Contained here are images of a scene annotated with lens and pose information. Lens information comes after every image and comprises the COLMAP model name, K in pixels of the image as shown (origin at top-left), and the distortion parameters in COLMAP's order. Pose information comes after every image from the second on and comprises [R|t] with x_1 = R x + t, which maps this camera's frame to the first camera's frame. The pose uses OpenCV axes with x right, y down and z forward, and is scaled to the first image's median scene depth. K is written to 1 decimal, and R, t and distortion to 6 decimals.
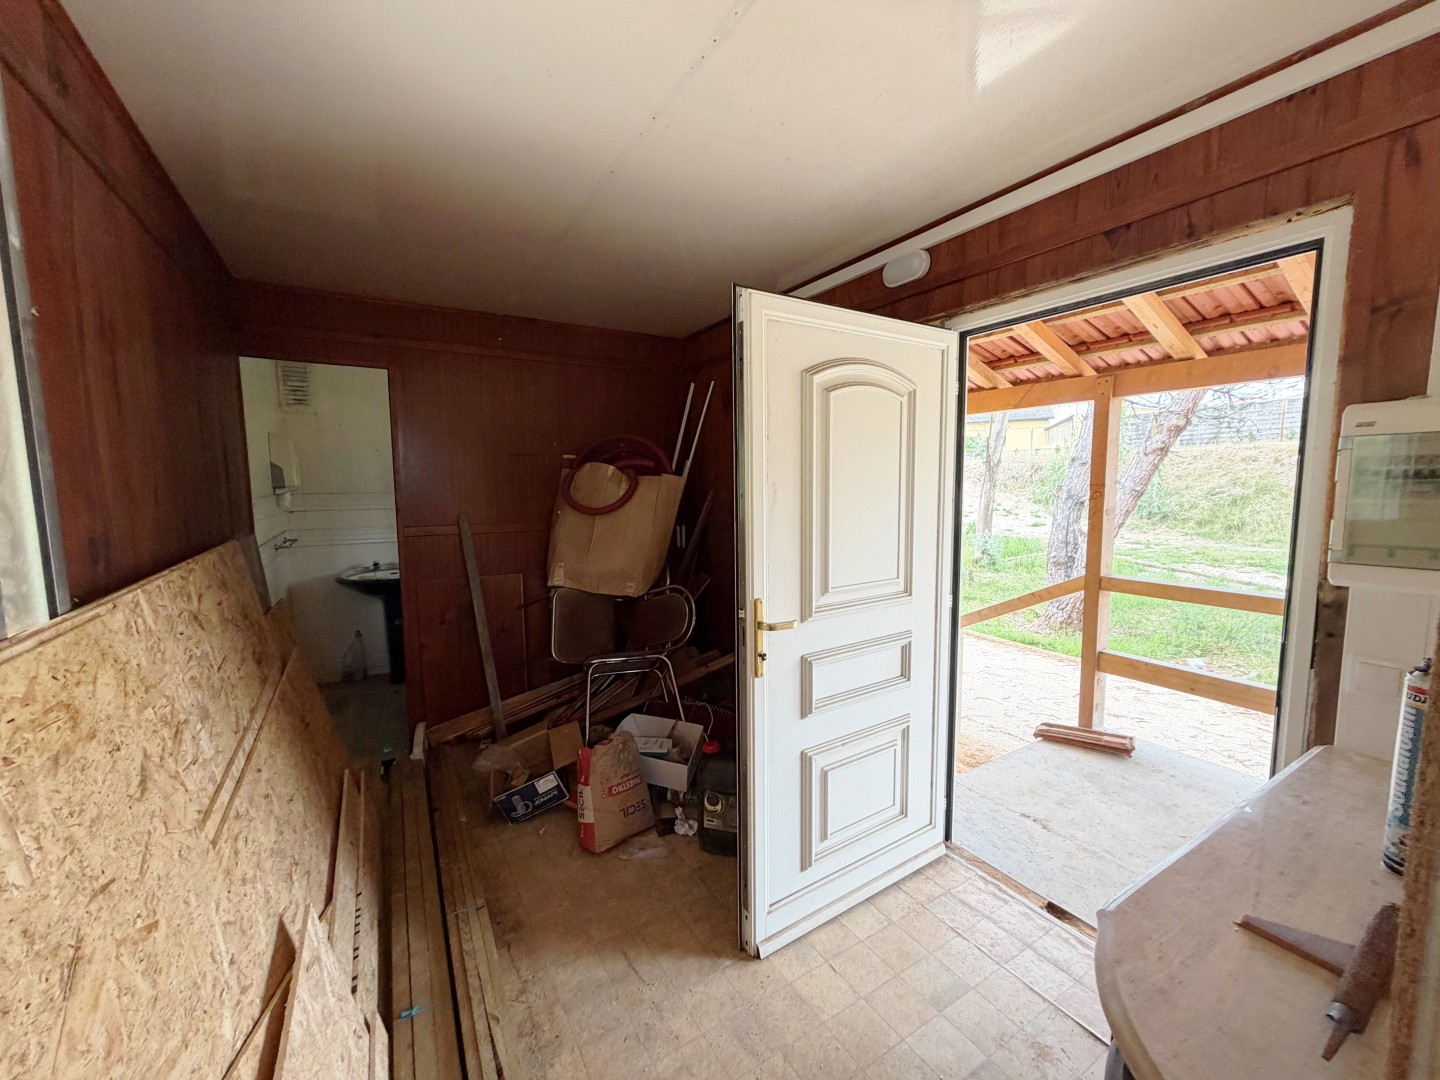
lens RADIAL K [[573.4, 0, 723.6], [0, 573.4, 537.9], [0, 0, 1]] dist [0.000408, -0.000376]
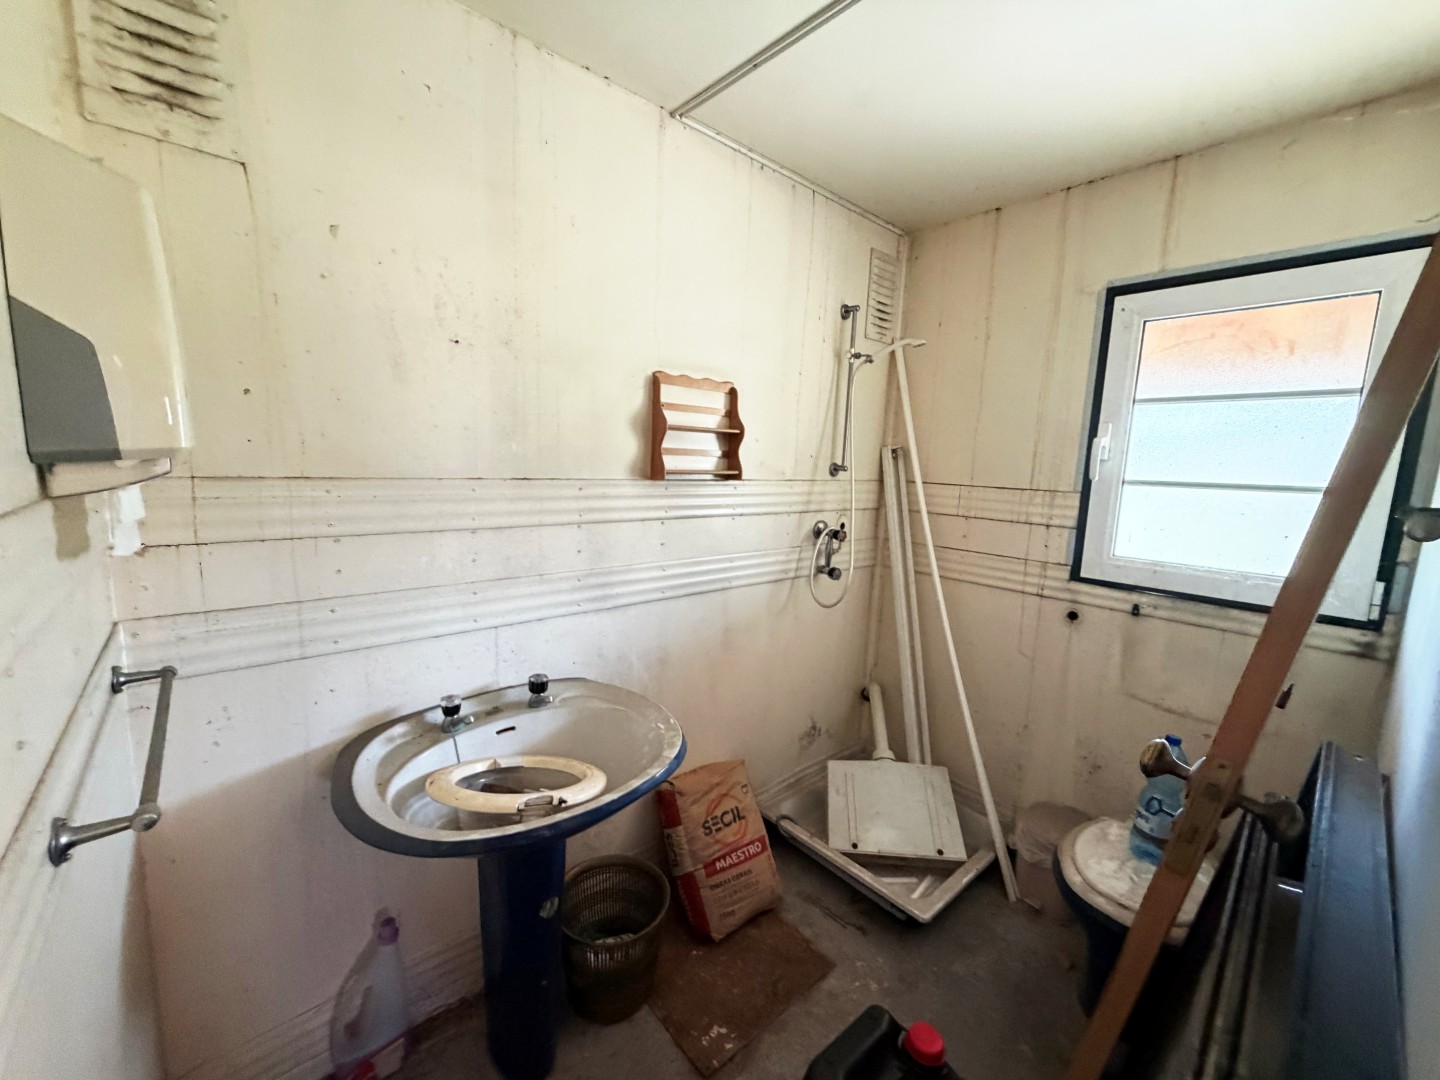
lens RADIAL K [[573.4, 0, 718.9], [0, 573.4, 539.4], [0, 0, 1]] dist [0.000408, -0.000376]
pose [[0.984938, 0.017772, 0.171991, -0.560645], [-0.025250, 0.998824, 0.041390, -0.068549], [-0.171054, -0.045110, 0.984229, 0.727161]]
